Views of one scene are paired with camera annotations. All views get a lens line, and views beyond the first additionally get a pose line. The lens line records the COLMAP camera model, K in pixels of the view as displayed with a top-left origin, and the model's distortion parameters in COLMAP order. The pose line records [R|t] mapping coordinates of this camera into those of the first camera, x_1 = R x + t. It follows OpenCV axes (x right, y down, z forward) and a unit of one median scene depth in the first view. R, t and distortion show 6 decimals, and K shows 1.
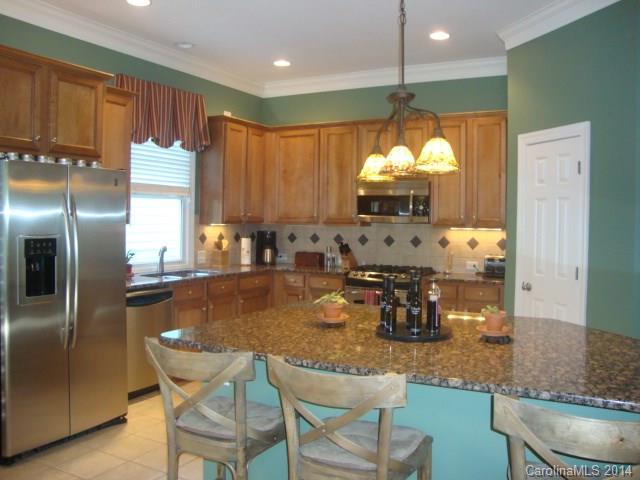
lens RADIAL K [[572.6, 0, 321.4], [0, 572.6, 228.4], [0, 0, 1]] dist [-0.213324, 0.220759]
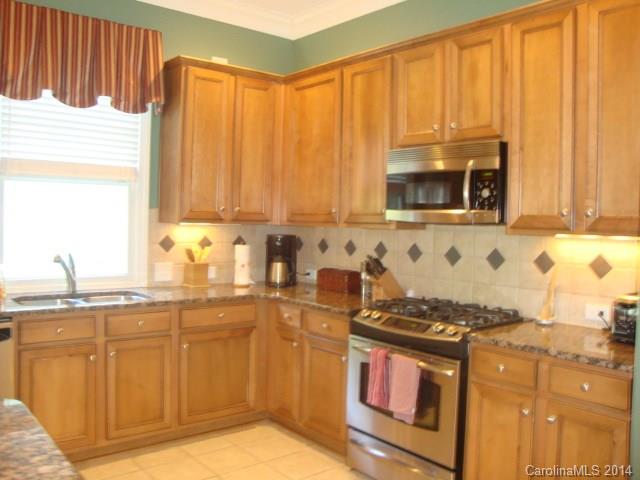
lens RADIAL K [[572.6, 0, 321.4], [0, 572.6, 228.4], [0, 0, 1]] dist [-0.213324, 0.220759]
pose [[0.929797, 0.013385, -0.367830, 0.213487], [-0.016903, 0.999837, -0.006345, 0.000453], [0.367685, 0.012117, 0.929871, 0.457379]]
